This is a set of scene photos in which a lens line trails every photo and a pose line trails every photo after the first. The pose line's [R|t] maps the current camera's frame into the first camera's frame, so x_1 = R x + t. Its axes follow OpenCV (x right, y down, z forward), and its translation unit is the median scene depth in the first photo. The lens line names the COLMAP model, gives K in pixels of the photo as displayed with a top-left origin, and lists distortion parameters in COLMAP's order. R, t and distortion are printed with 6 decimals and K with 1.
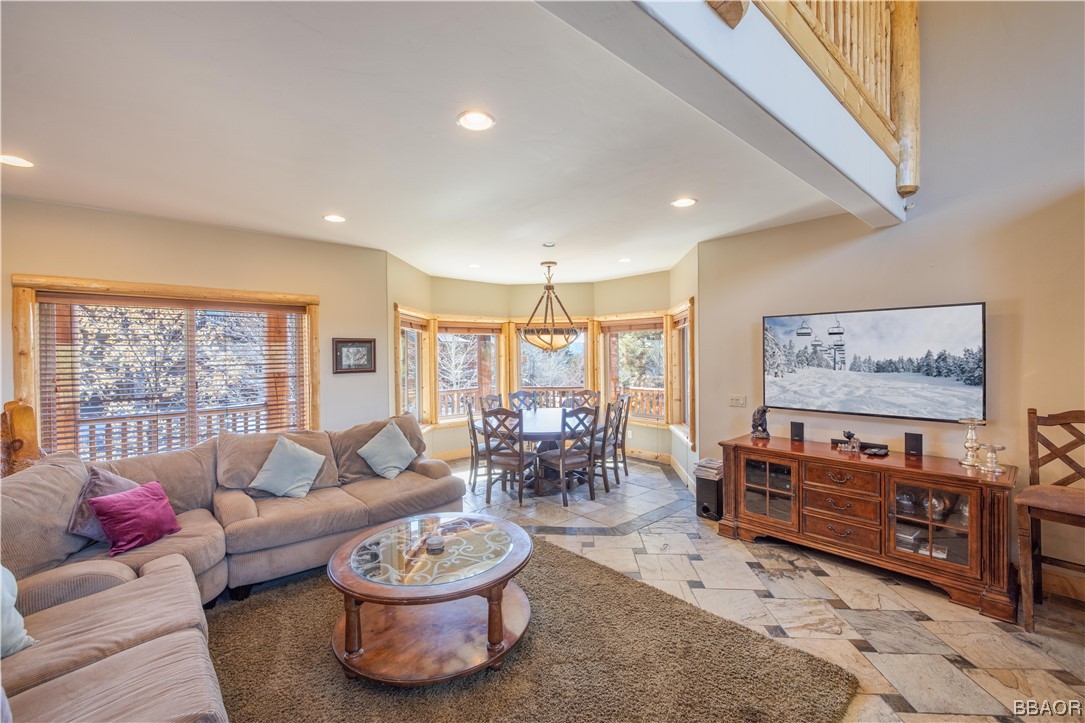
lens RADIAL K [[452.1, 0, 539.2], [0, 452.1, 359.2], [0, 0, 1]] dist [-0.000450, -0.000068]
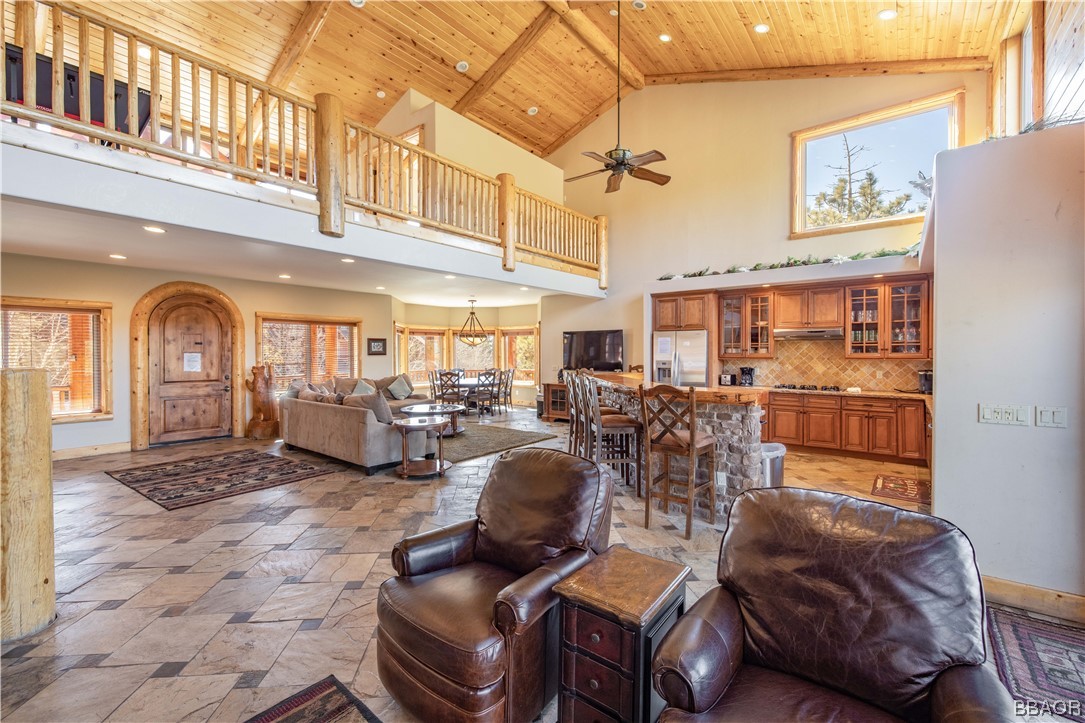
lens RADIAL K [[452.1, 0, 540.1], [0, 452.1, 359.7], [0, 0, 1]] dist [-0.000450, -0.000068]
pose [[0.986290, 0.005075, 0.164942, -0.015179], [-0.005725, 0.999978, 0.003464, 0.045702], [-0.164921, -0.004360, 0.986297, -1.347820]]
